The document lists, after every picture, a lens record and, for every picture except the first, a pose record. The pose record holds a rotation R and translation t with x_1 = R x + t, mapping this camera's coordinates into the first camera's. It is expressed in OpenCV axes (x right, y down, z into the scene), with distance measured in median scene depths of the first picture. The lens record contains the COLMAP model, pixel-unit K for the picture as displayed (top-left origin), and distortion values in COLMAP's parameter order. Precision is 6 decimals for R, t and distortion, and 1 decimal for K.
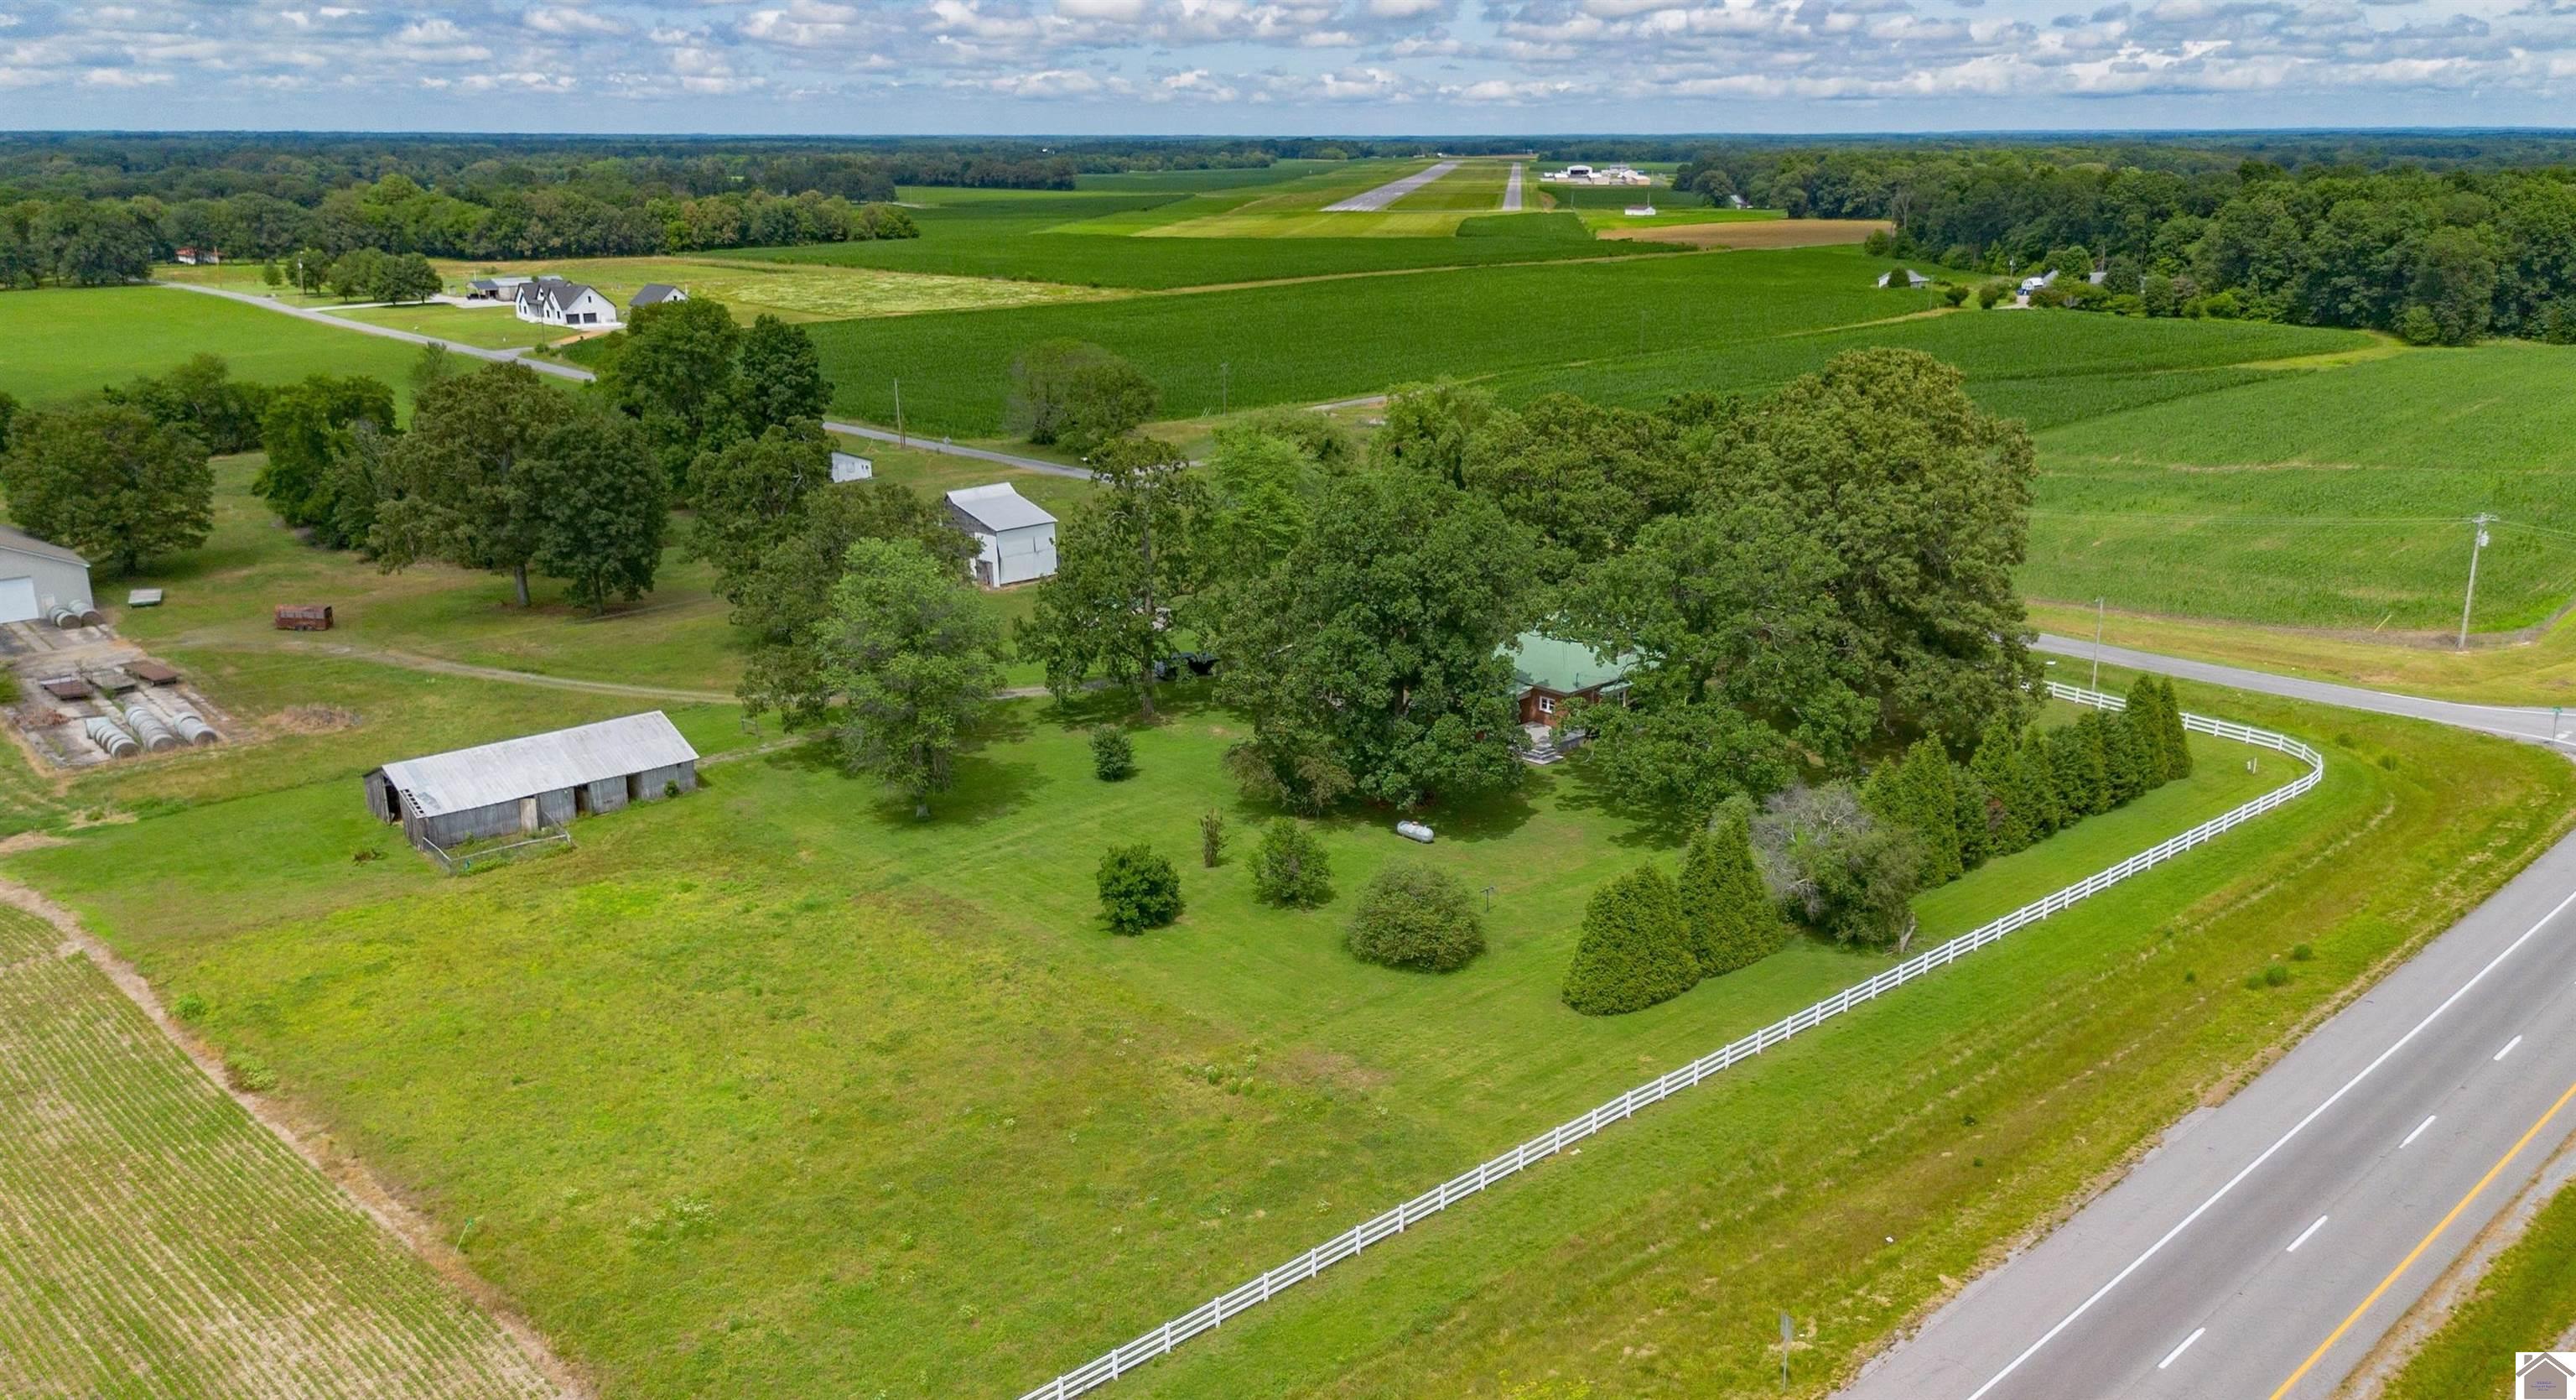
lens RADIAL K [[2026.5, 0, 1288.0], [0, 2026.5, 700.0], [0, 0, 1]] dist [0.050195, -0.055430]
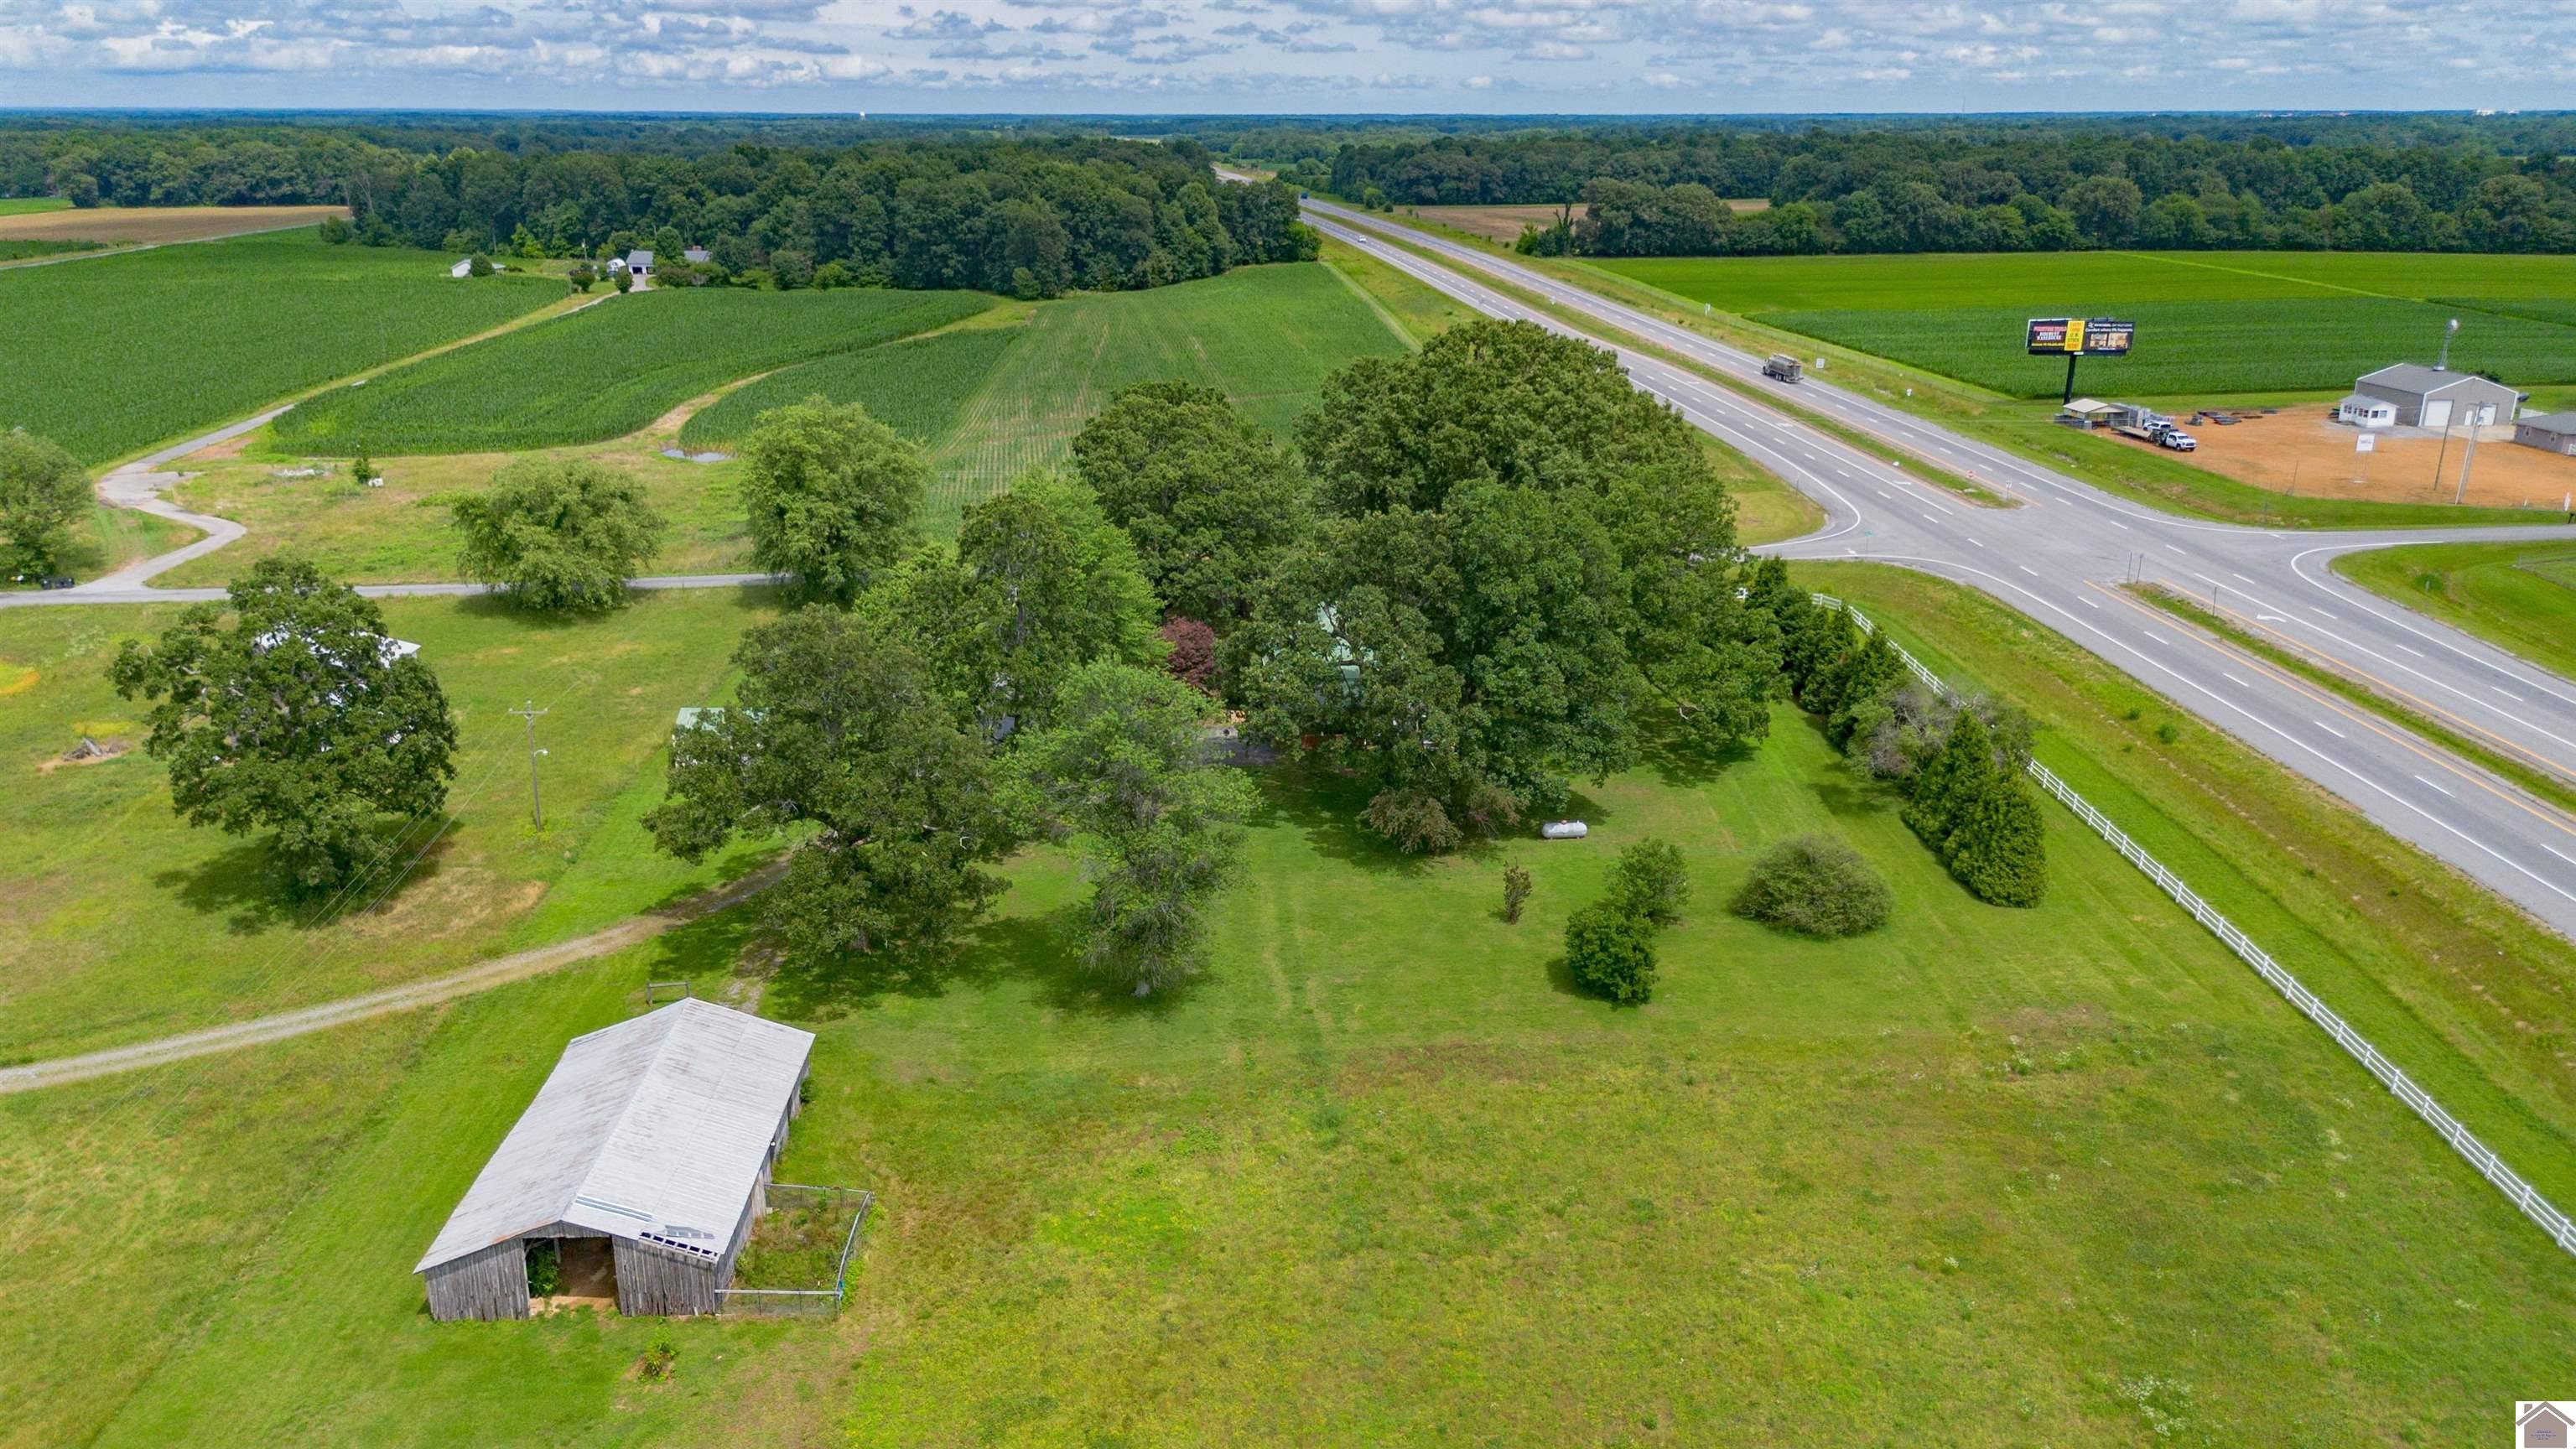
lens RADIAL K [[1906.9, 0, 1288.0], [0, 1906.9, 724.5], [0, 0, 1]] dist [0.049550, -0.047828]
pose [[0.620832, -0.236266, 0.747493, -0.155018], [0.208455, 0.968929, 0.133125, -0.030281], [-0.755721, 0.073171, 0.650793, 0.105681]]
